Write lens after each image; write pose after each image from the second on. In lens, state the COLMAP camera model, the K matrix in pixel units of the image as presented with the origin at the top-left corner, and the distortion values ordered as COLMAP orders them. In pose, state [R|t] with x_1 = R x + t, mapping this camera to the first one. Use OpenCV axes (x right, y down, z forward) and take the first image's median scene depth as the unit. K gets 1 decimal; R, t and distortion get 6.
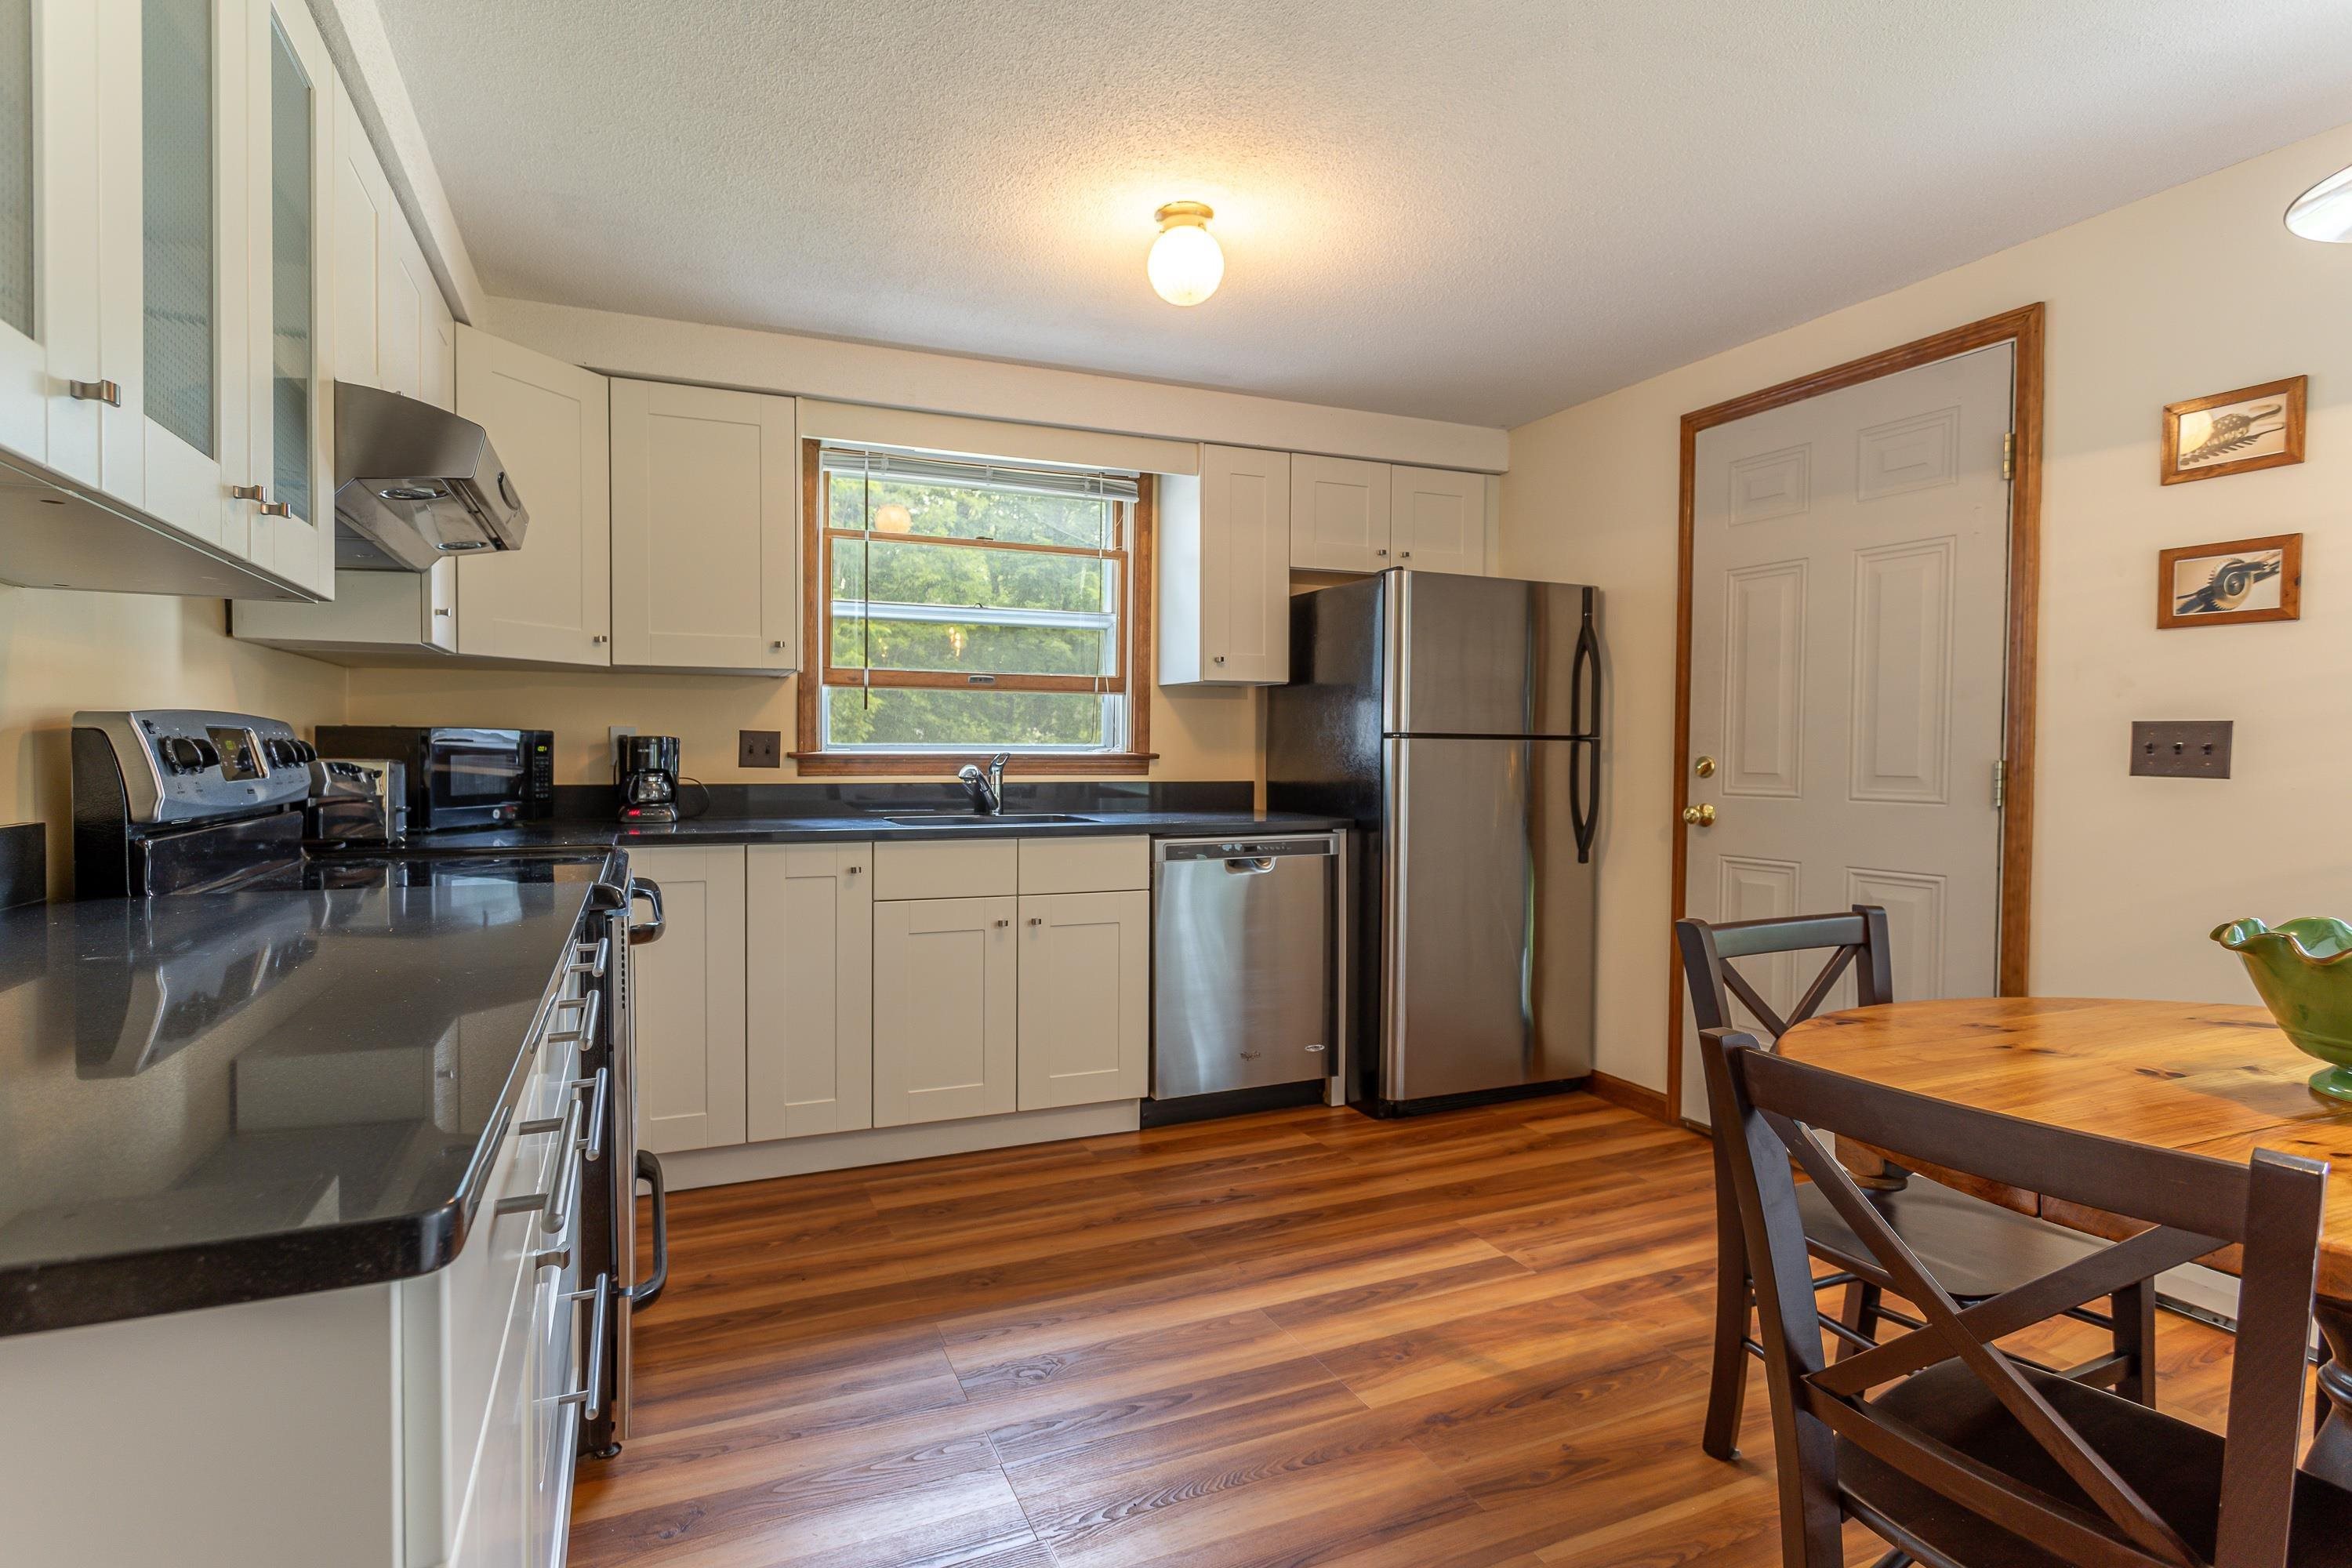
lens RADIAL K [[1064.5, 0, 1230.9], [0, 1064.5, 772.8], [0, 0, 1]] dist [-0.003558, -0.000140]
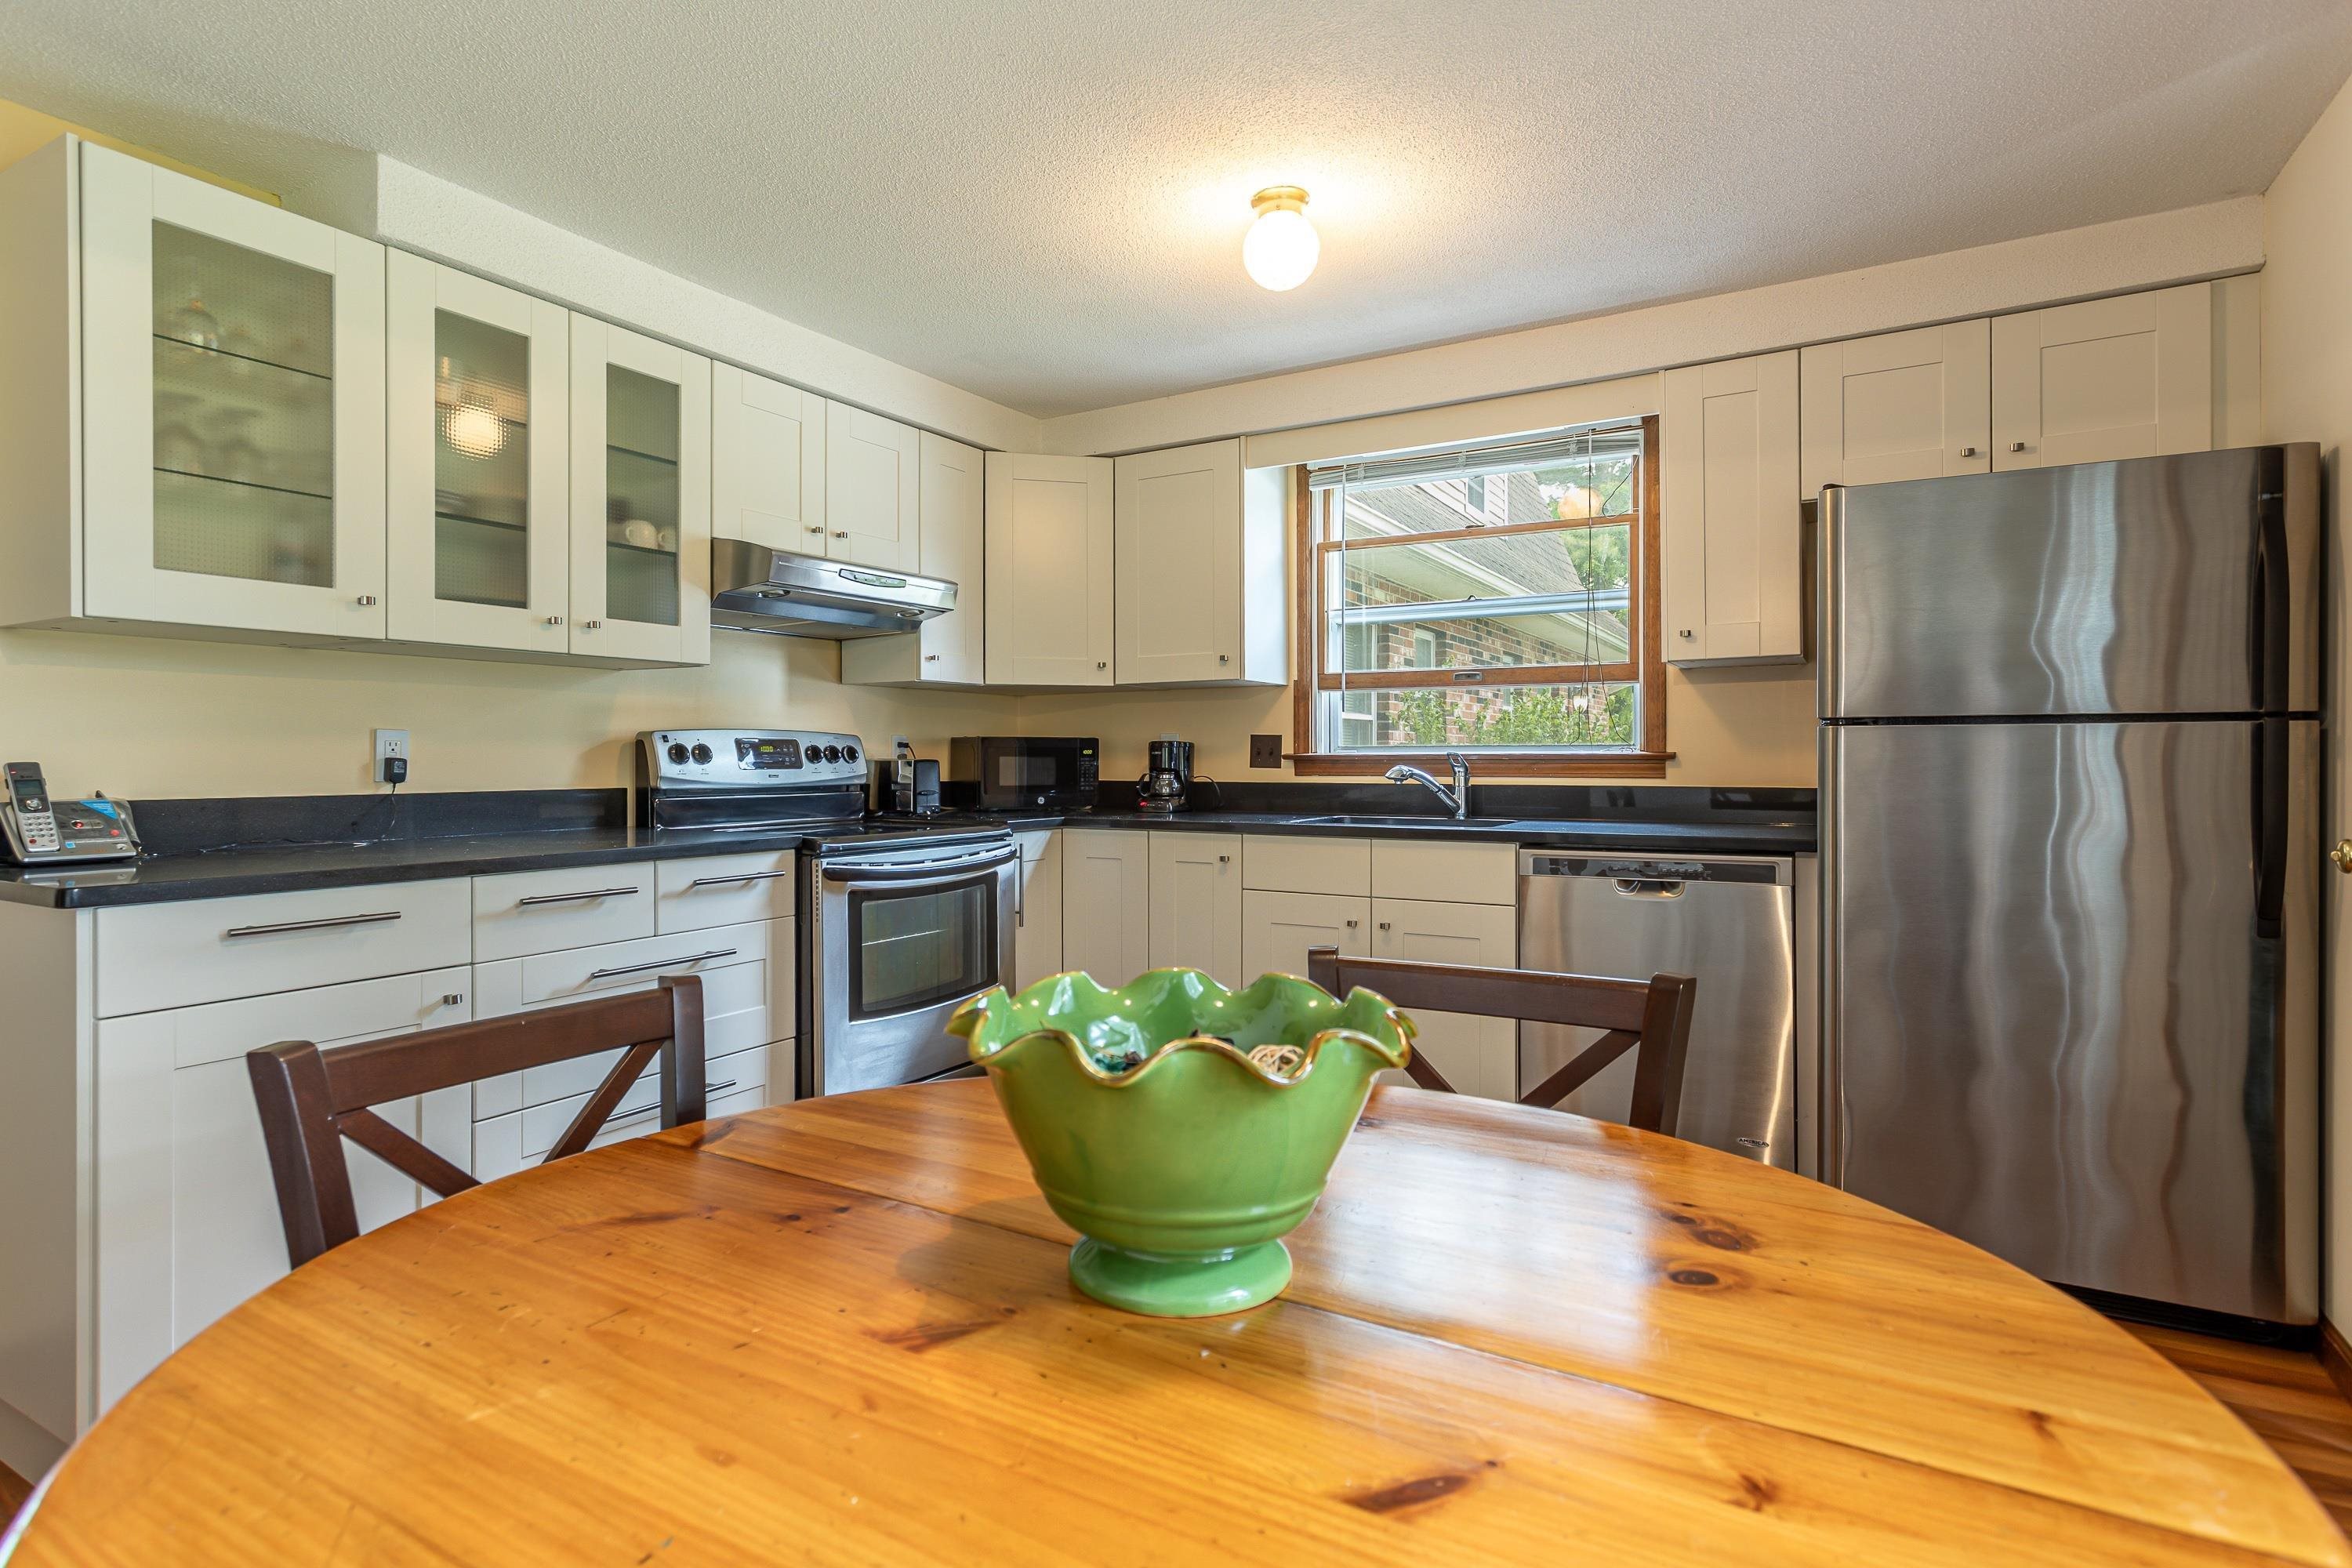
lens RADIAL K [[1125.4, 0, 1105.8], [0, 1125.4, 758.0], [0, 0, 1]] dist [0.002196, 0.000501]
pose [[0.624575, -0.005005, -0.780949, 0.414364], [-0.011184, 0.999820, -0.015352, 0.005327], [0.780885, 0.018323, 0.624406, 0.147198]]
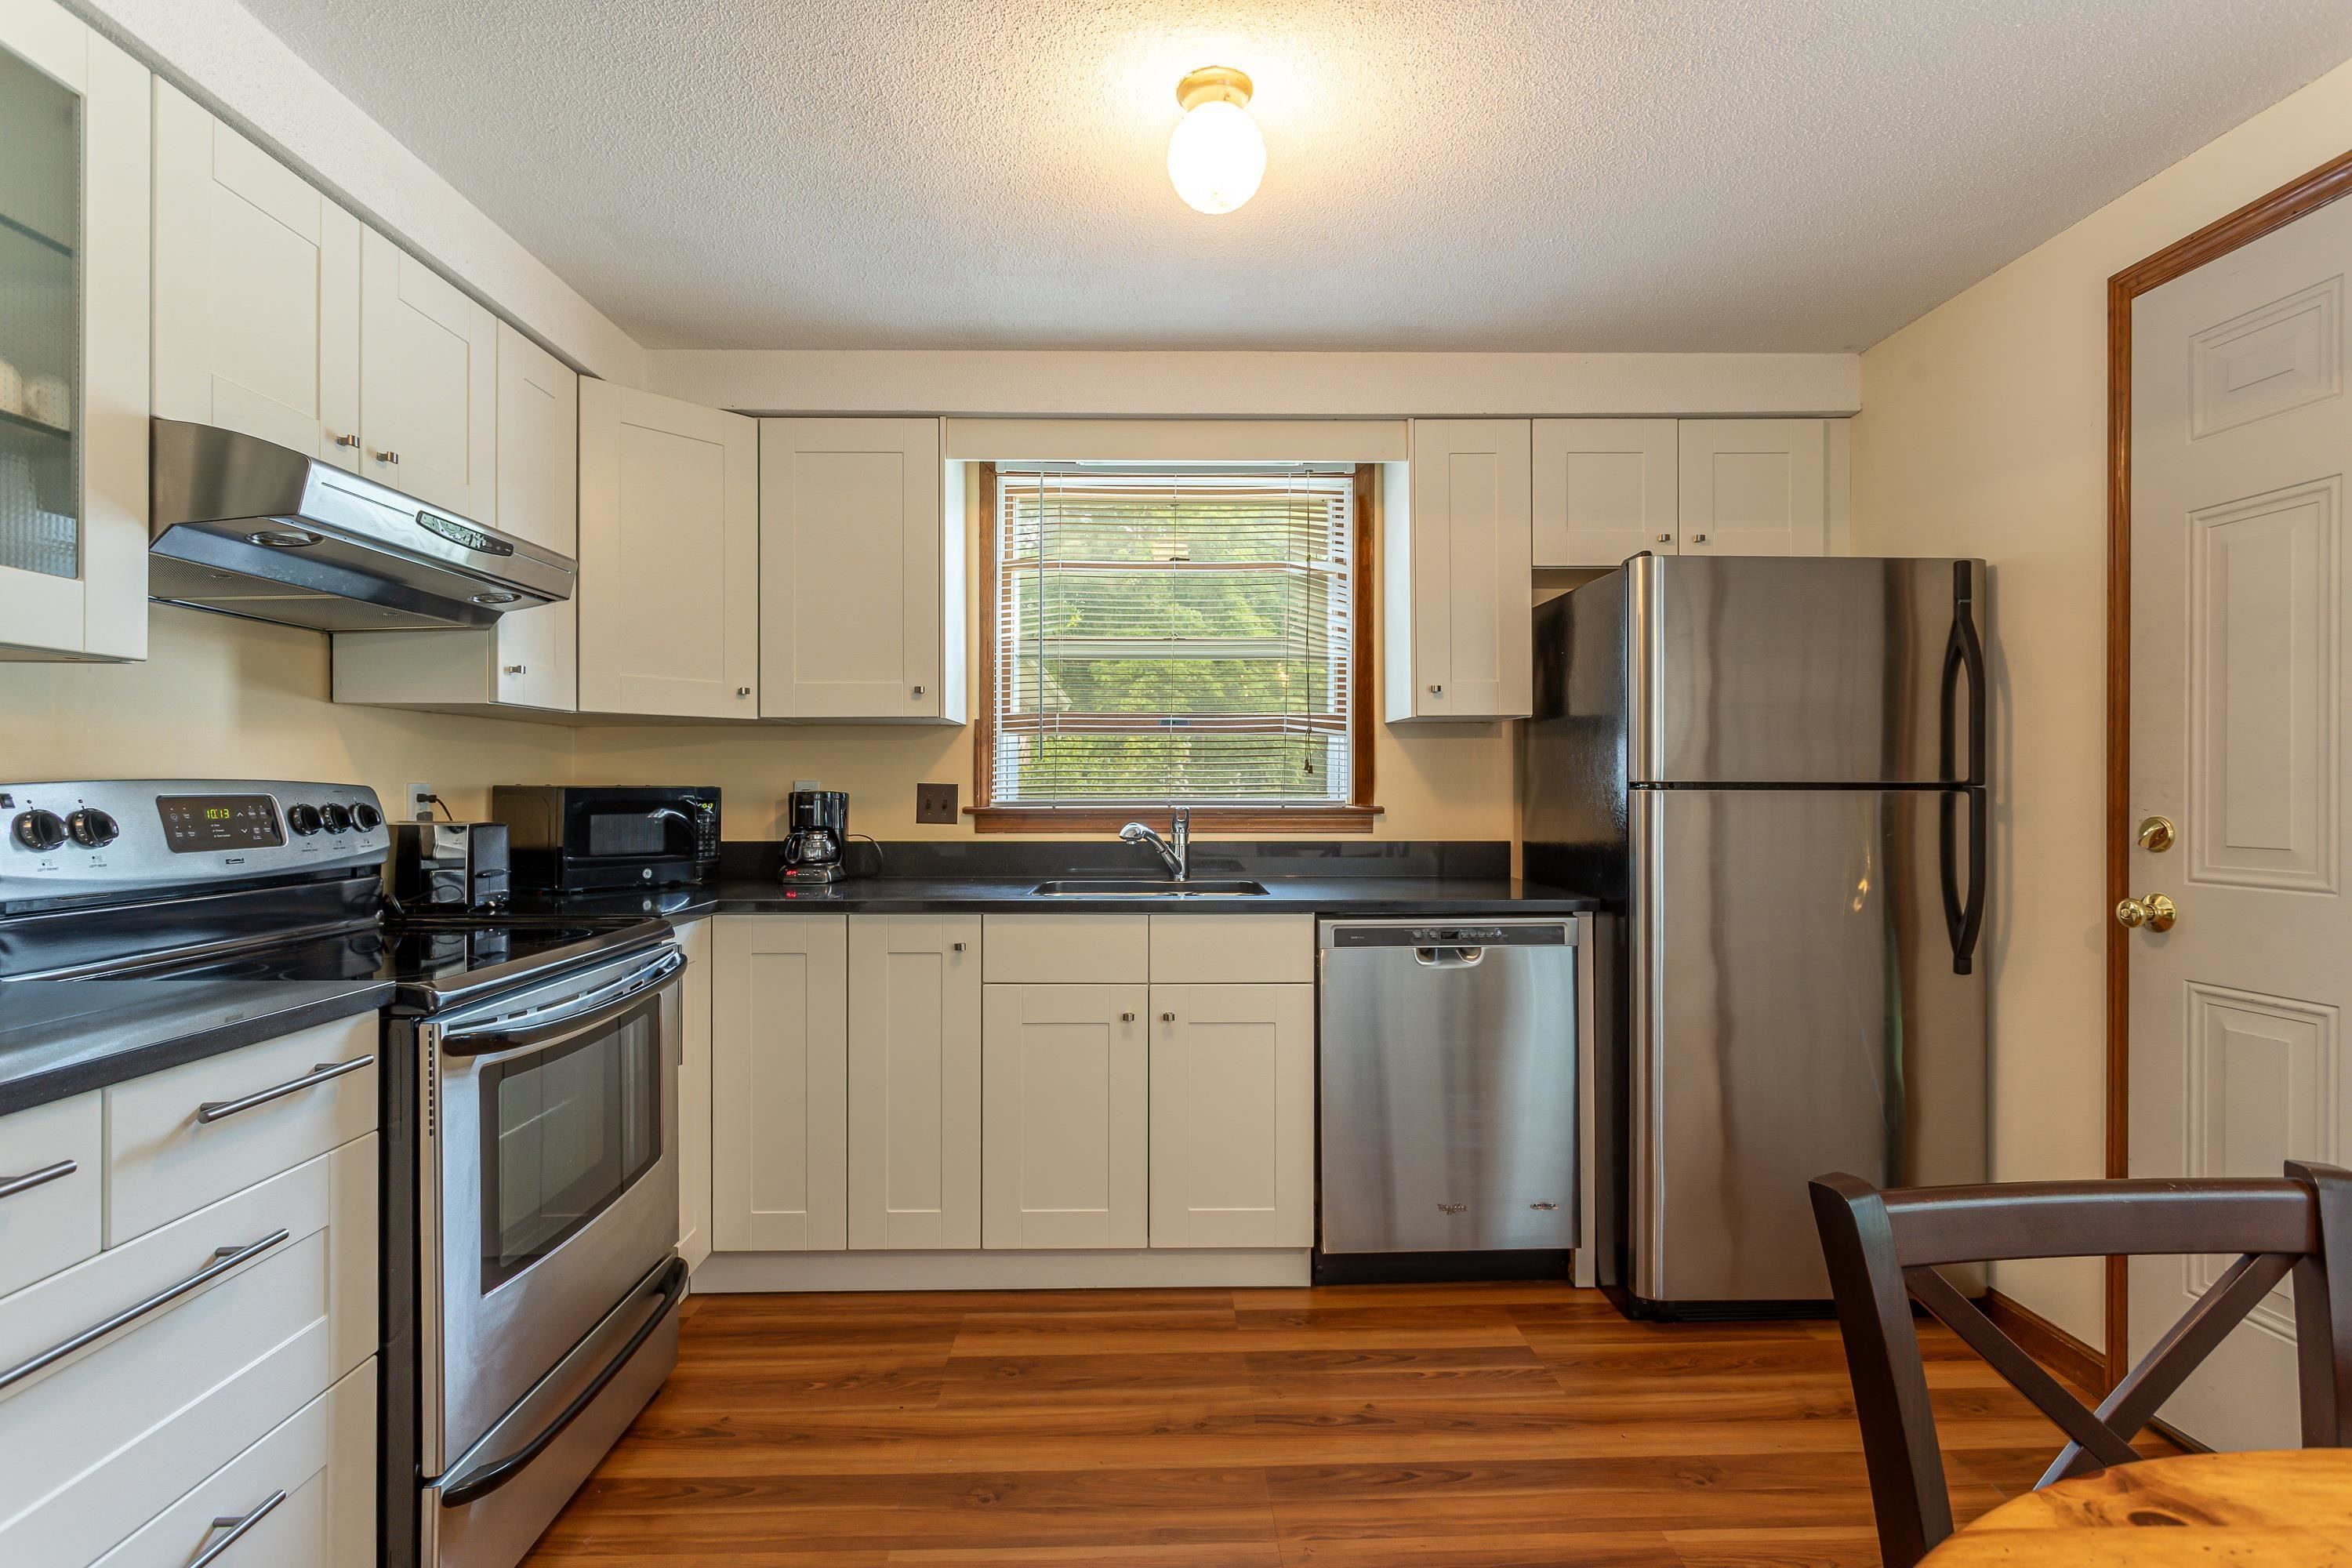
lens RADIAL K [[1145.9, 0, 1215.0], [0, 1145.9, 787.2], [0, 0, 1]] dist [-0.000650, 0.000427]
pose [[0.938927, -0.007115, -0.344041, 0.140126], [-0.001904, 0.999664, -0.025870, -0.012615], [0.344110, 0.024945, 0.938598, 0.164703]]
